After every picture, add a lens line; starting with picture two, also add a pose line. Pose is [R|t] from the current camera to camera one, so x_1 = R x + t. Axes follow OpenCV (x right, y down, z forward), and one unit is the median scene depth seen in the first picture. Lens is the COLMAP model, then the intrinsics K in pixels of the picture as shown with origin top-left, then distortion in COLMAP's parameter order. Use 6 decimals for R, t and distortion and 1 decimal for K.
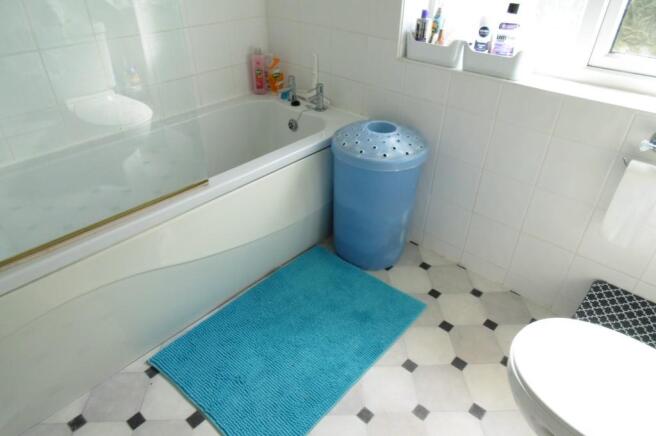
lens RADIAL K [[437.4, 0, 327.1], [0, 437.4, 218.4], [0, 0, 1]] dist [0.006871, 0.006724]
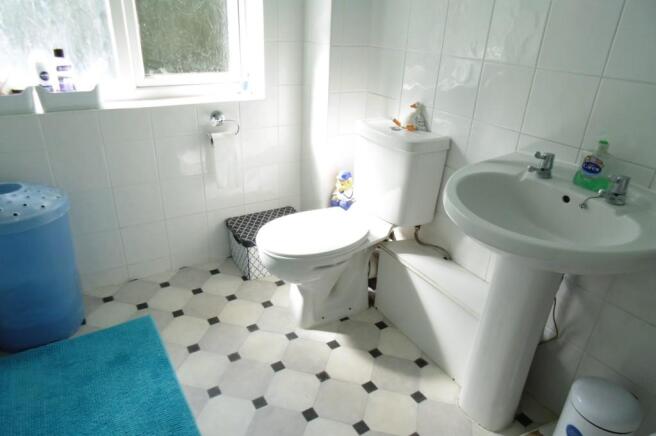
lens RADIAL K [[437.4, 0, 327.0], [0, 437.4, 218.6], [0, 0, 1]] dist [0.006871, 0.006724]
pose [[0.274051, -0.411567, 0.869200, -0.531484], [0.507416, 0.829644, 0.232853, -0.030353], [-0.816961, 0.377232, 0.436200, 0.086415]]
